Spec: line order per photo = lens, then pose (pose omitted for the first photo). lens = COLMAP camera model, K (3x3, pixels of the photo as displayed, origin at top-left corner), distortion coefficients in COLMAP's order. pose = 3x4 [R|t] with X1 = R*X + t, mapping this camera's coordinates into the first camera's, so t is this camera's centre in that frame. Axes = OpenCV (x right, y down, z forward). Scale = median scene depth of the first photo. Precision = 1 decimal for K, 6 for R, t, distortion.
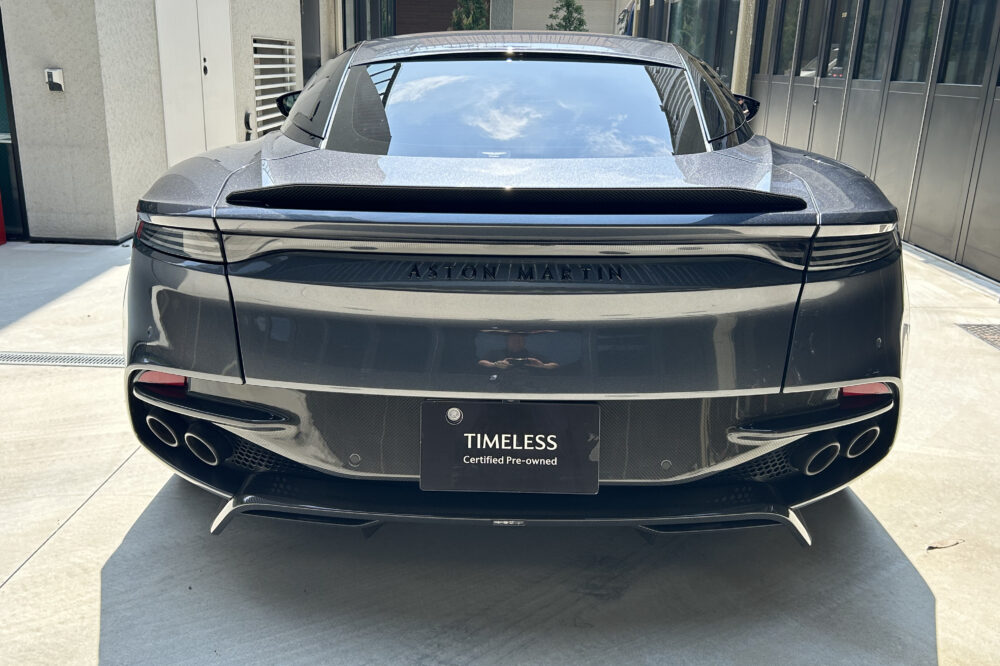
lens RADIAL K [[861.4, 0, 497.8], [0, 861.4, 328.0], [0, 0, 1]] dist [0.008042, -0.009303]
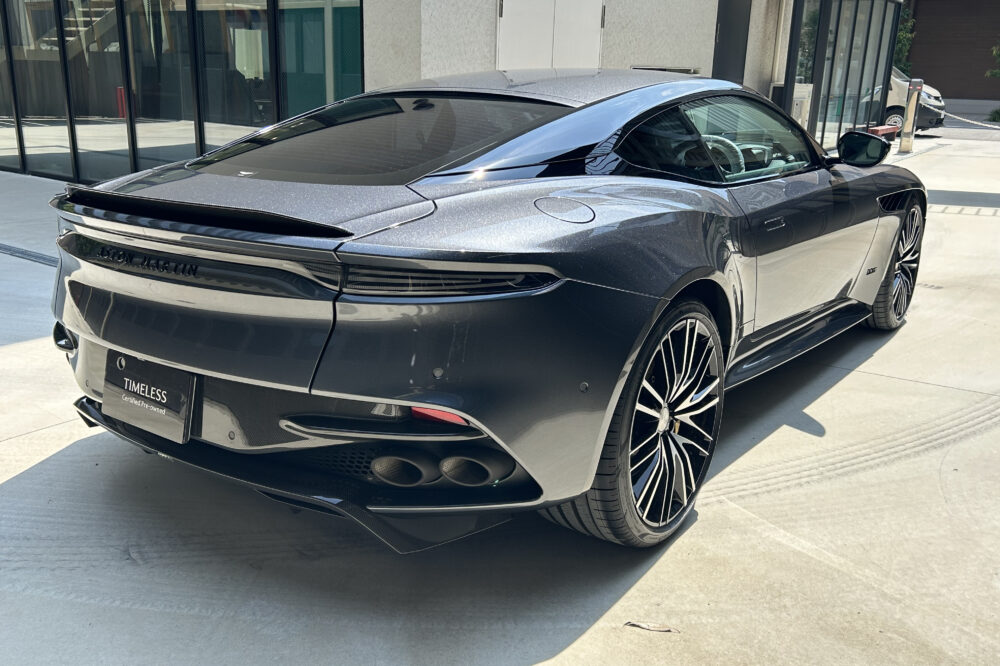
lens RADIAL K [[861.4, 0, 497.8], [0, 861.4, 337.4], [0, 0, 1]] dist [0.008042, -0.009303]
pose [[0.829867, 0.155763, -0.535779, 1.137855], [-0.164002, 0.985921, 0.032606, -0.078638], [0.533314, 0.060810, 0.843729, 0.162177]]
